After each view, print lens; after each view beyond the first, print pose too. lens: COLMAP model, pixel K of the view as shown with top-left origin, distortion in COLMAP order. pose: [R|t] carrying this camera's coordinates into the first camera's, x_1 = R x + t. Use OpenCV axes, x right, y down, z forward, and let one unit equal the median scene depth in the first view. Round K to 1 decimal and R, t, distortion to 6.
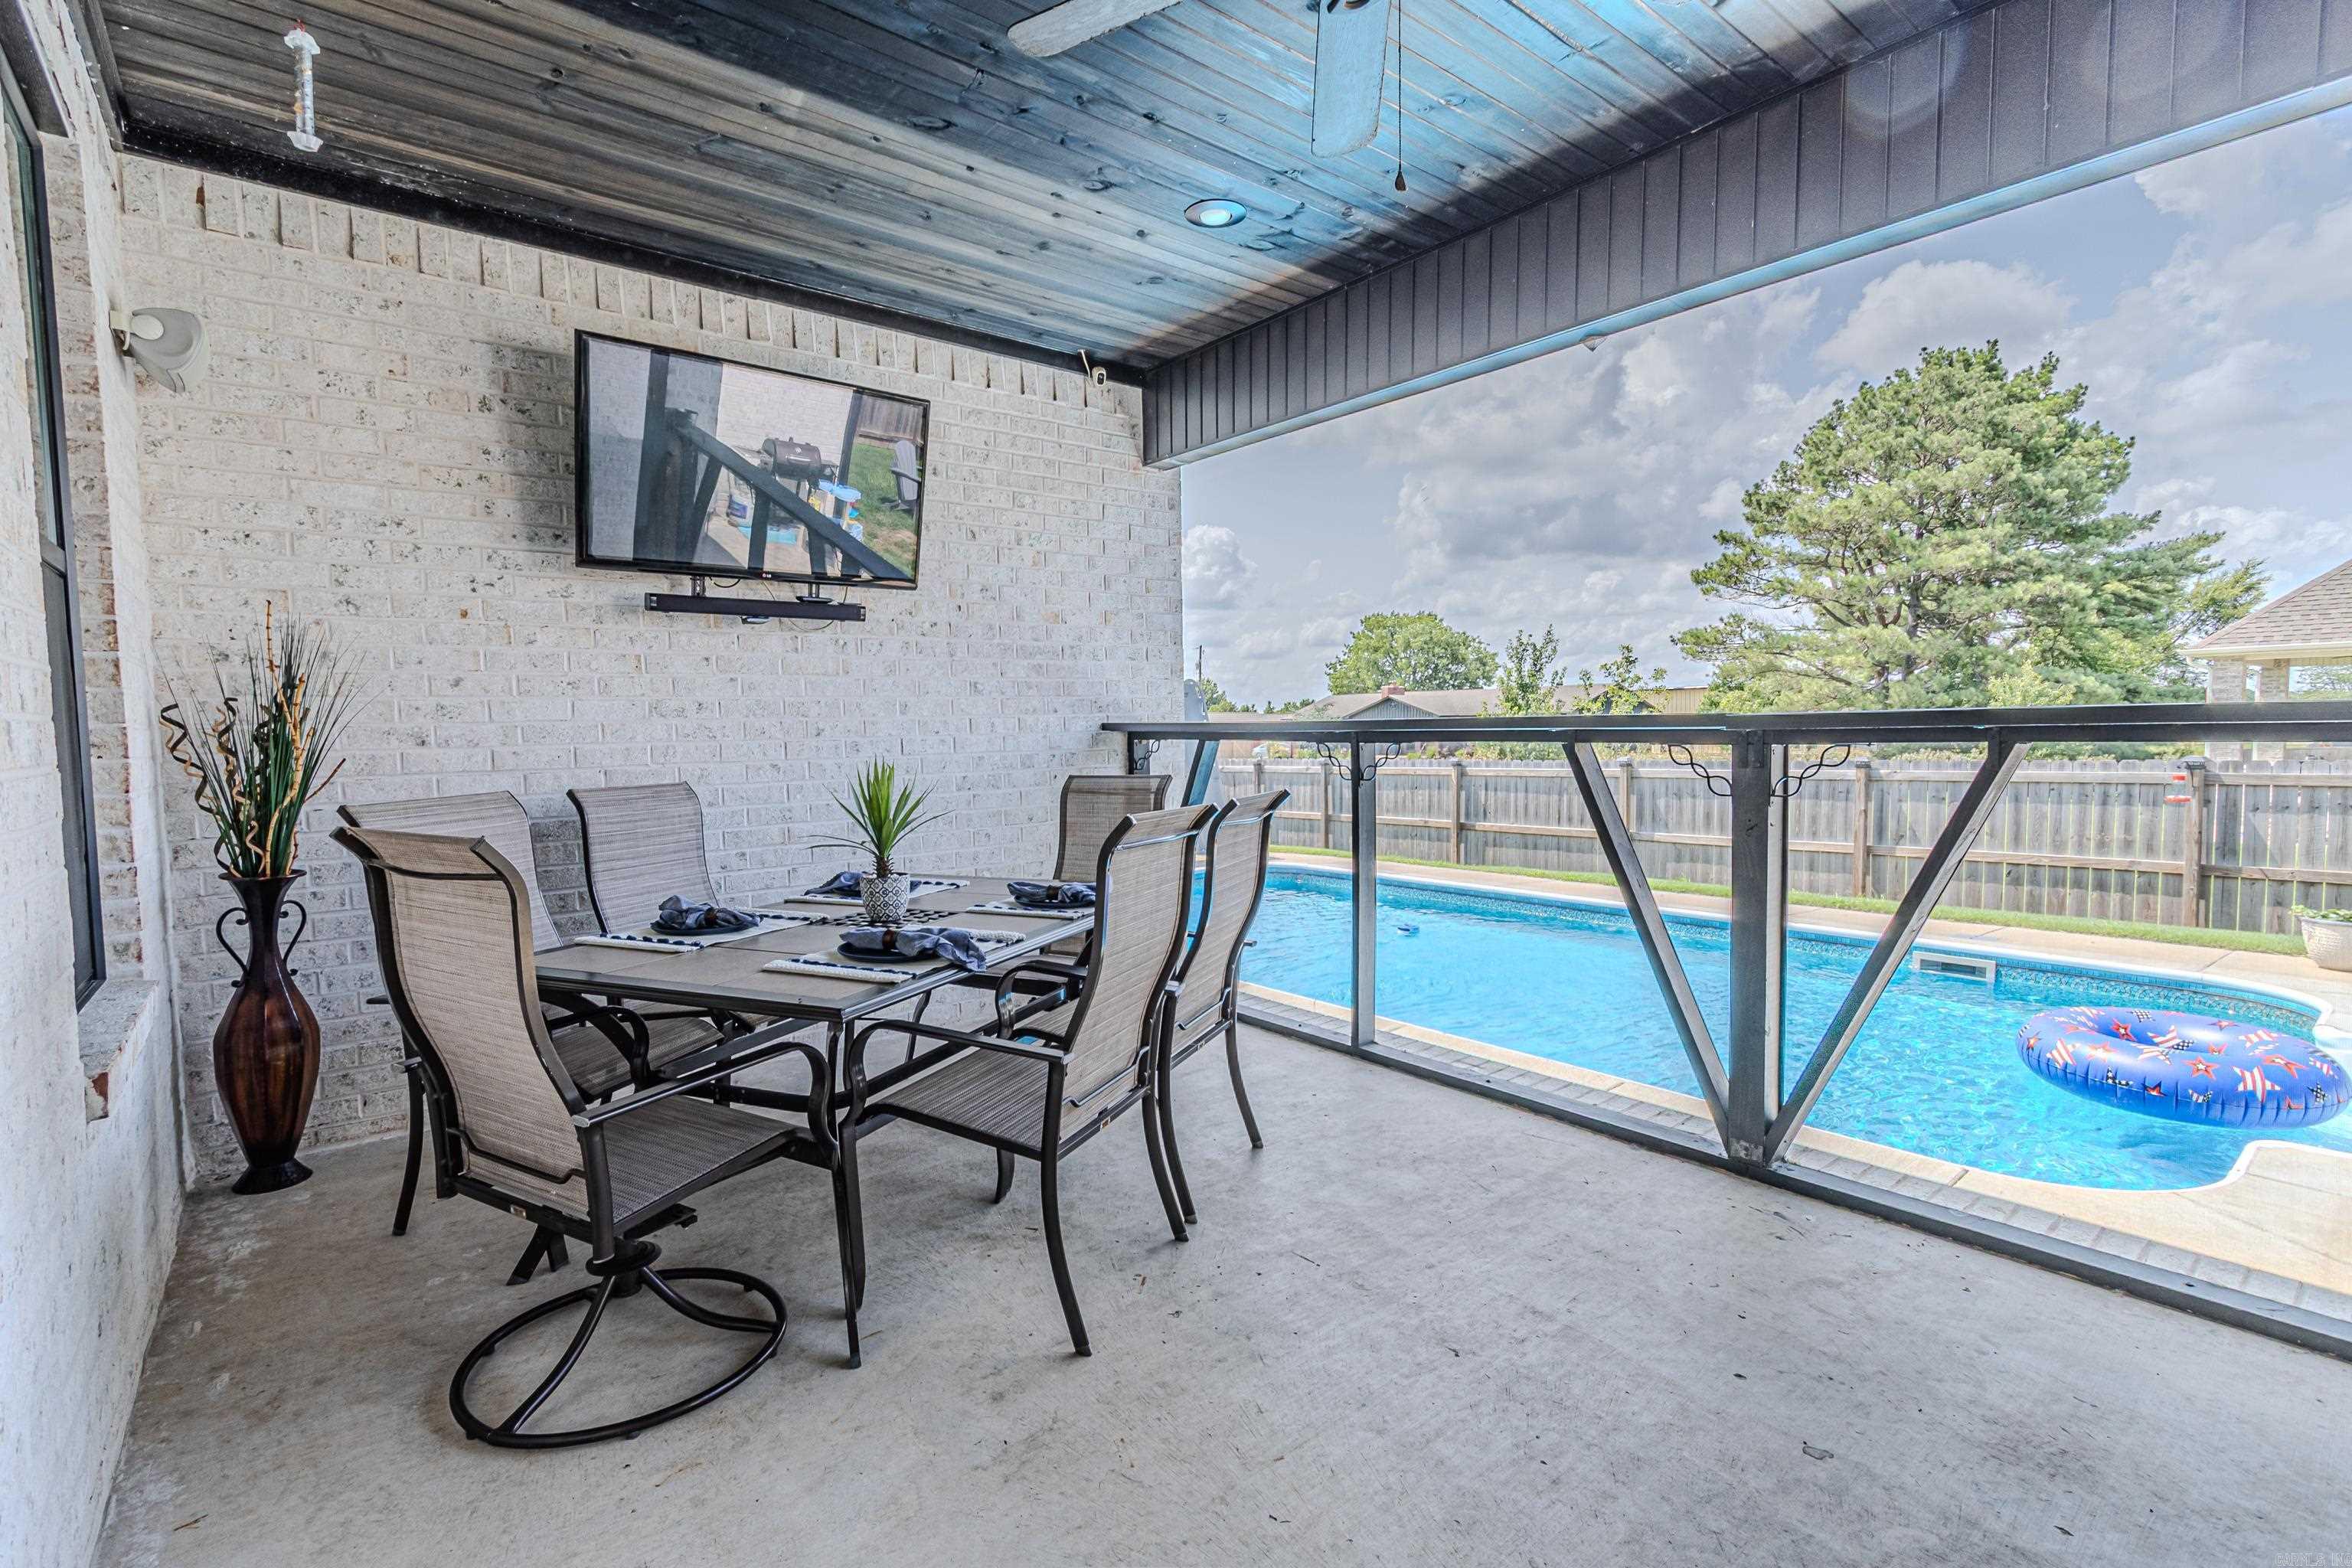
lens RADIAL K [[1081.3, 0, 1192.0], [0, 1081.3, 777.4], [0, 0, 1]] dist [0.005253, -0.001984]
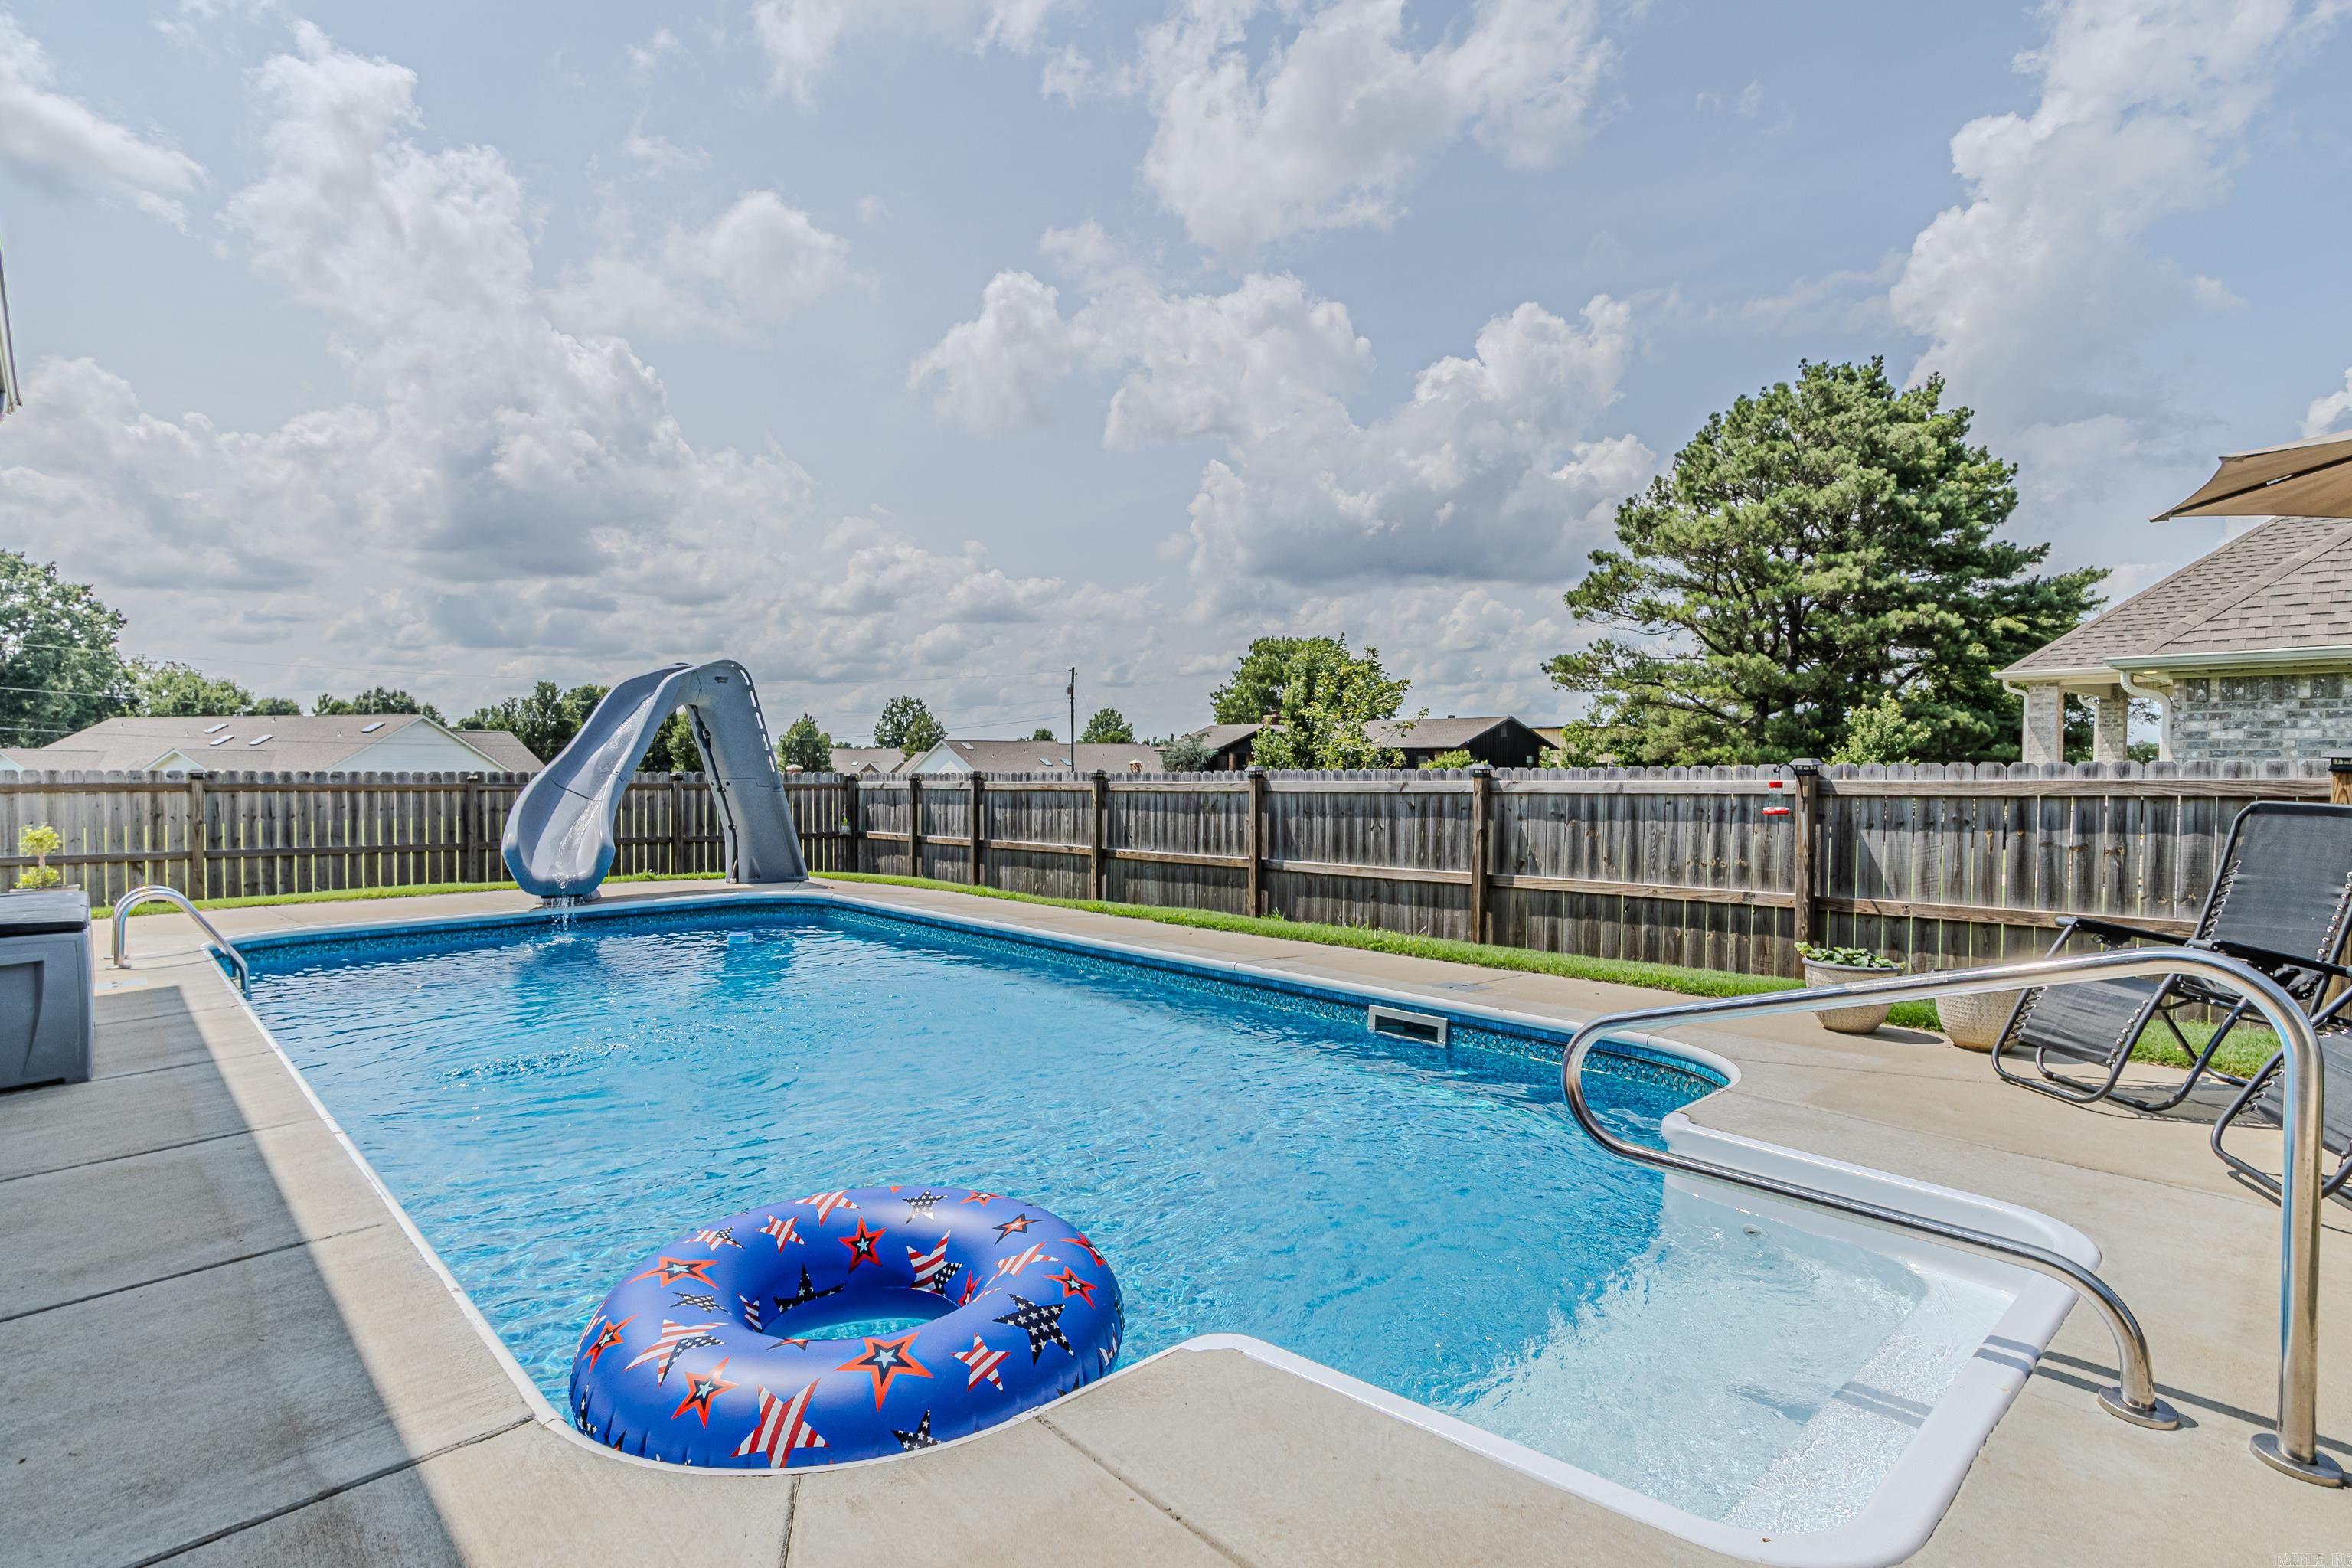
lens RADIAL K [[1184.0, 0, 1192.4], [0, 1184.0, 778.6], [0, 0, 1]] dist [0.005319, -0.003446]
pose [[0.997203, 0.016883, 0.072814, 0.098078], [-0.014387, 0.999295, -0.034666, 0.007304], [-0.073348, 0.033521, 0.996743, 0.040307]]
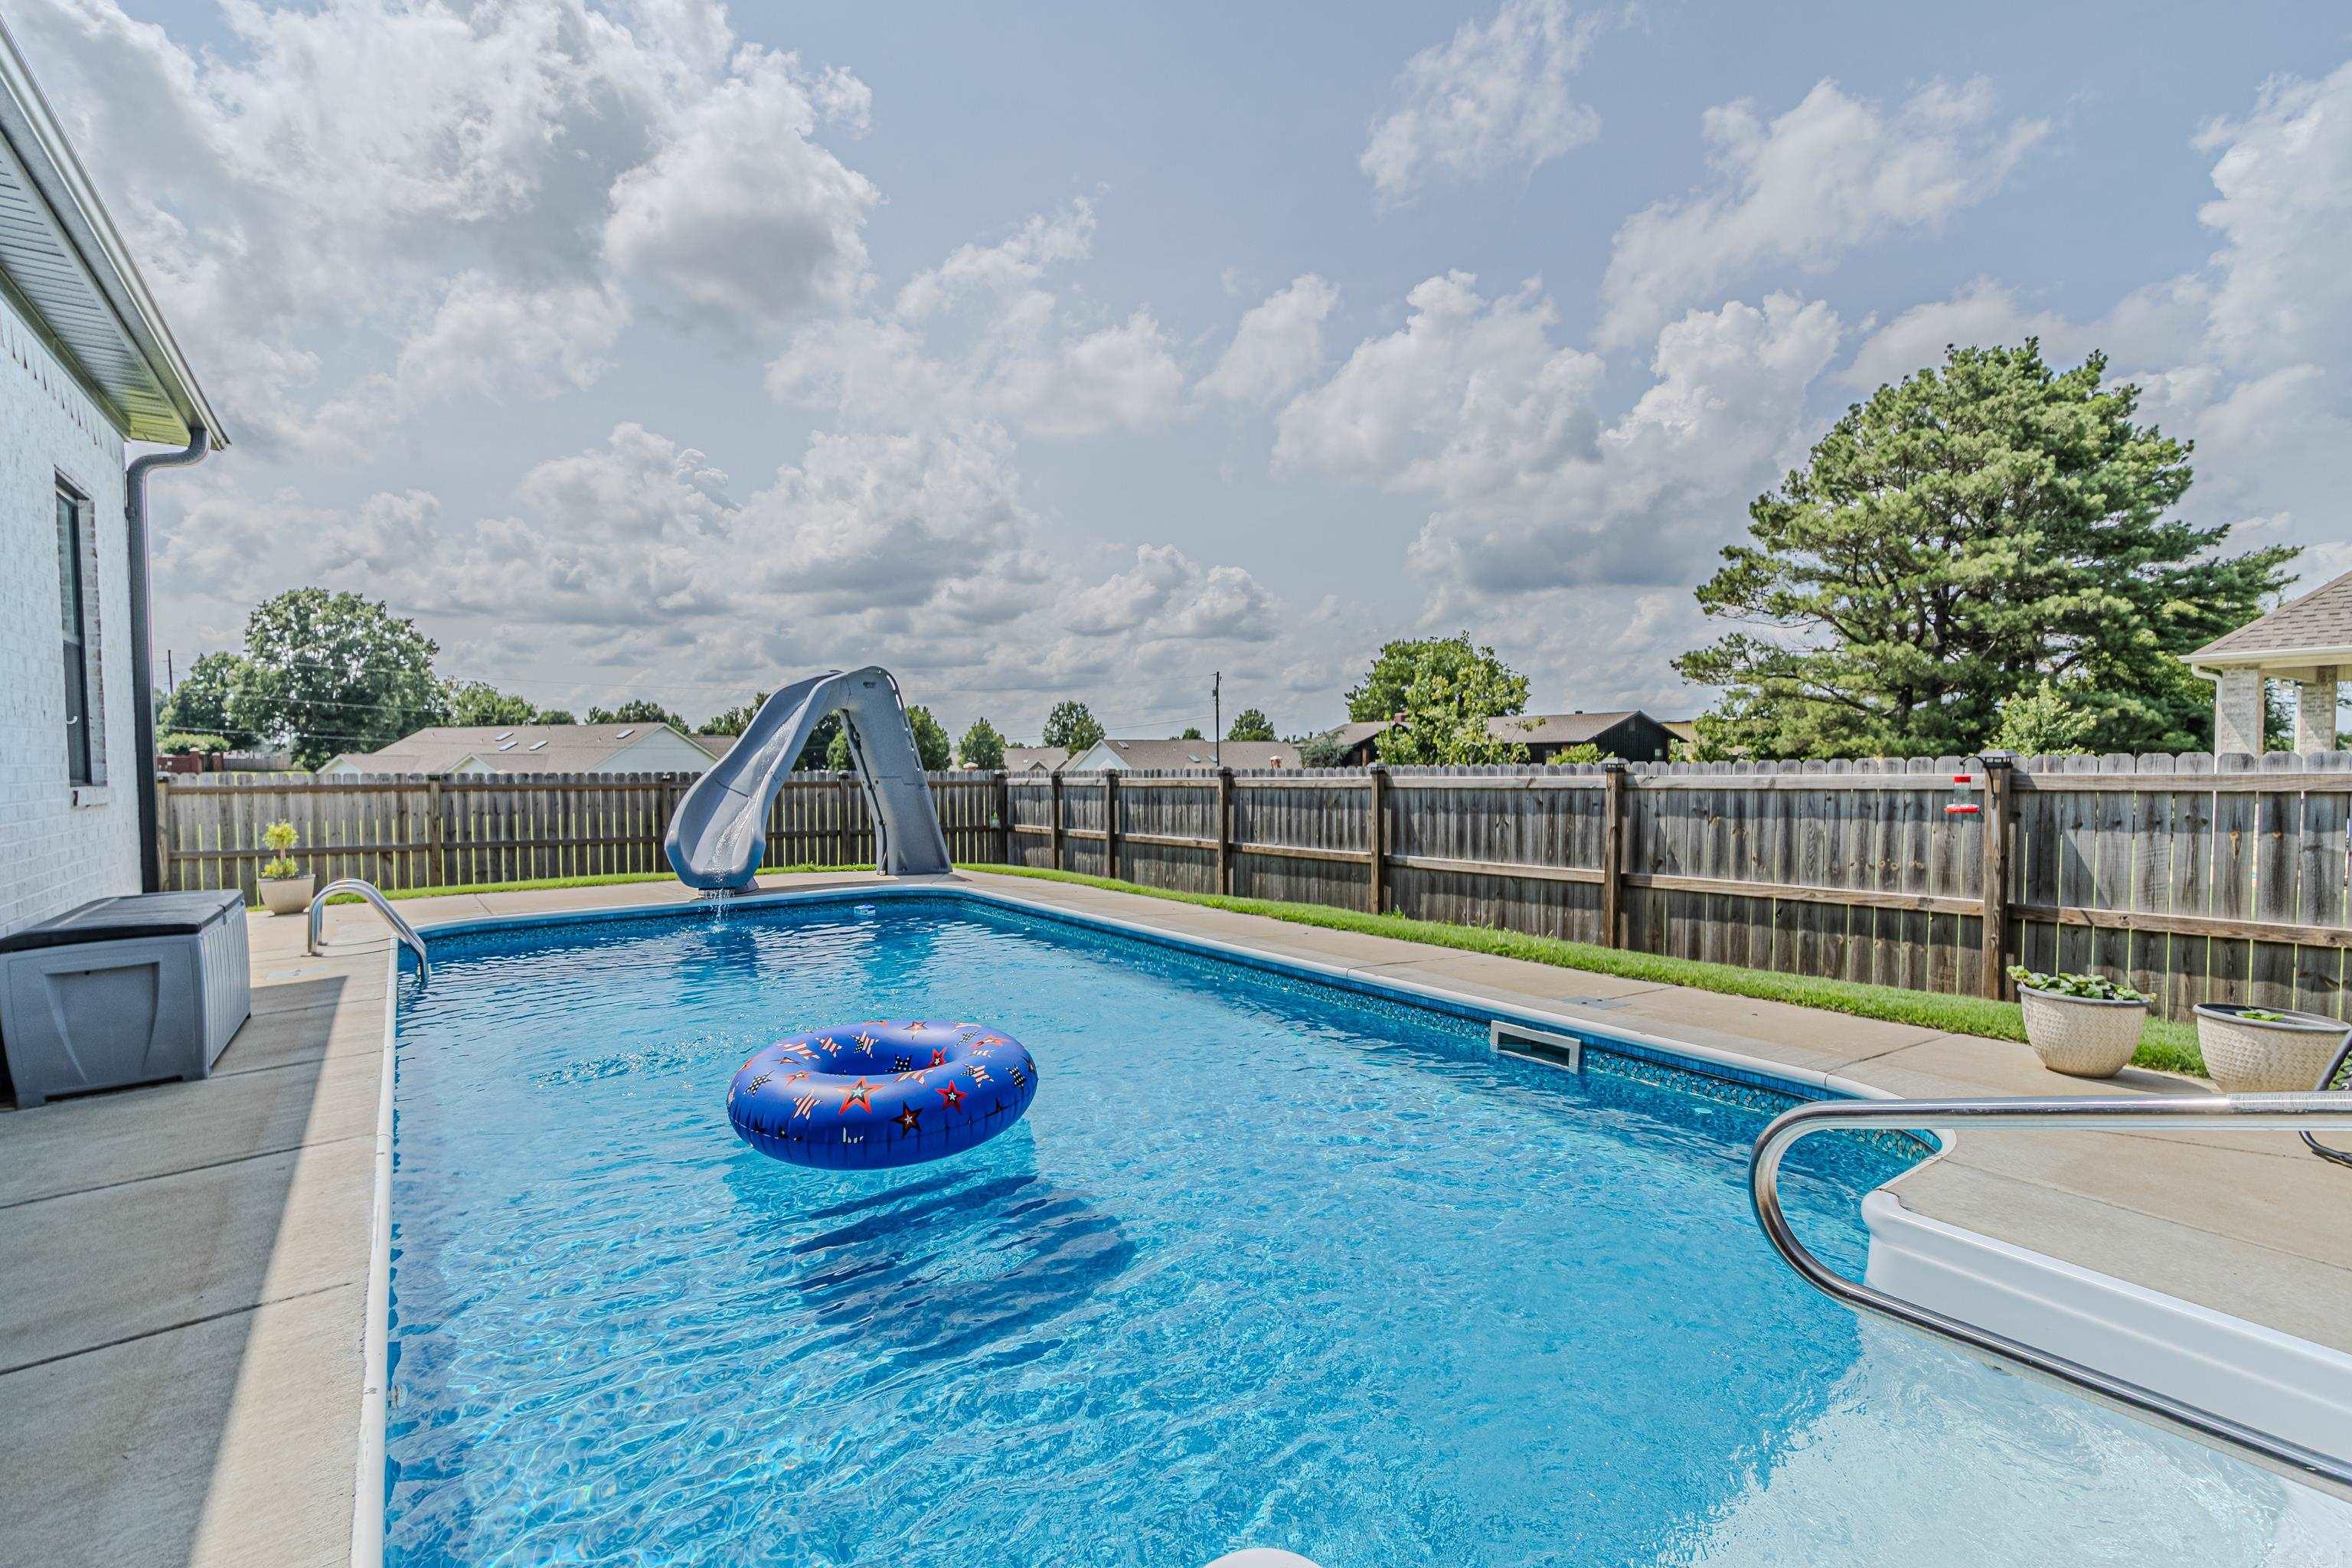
lens RADIAL K [[1081.3, 0, 1182.3], [0, 1081.3, 781.3], [0, 0, 1]] dist [0.005253, -0.001984]
pose [[0.997956, 0.011559, -0.062848, 0.103776], [-0.013197, 0.999582, -0.025716, 0.006104], [0.062525, 0.026492, 0.997692, 0.061888]]
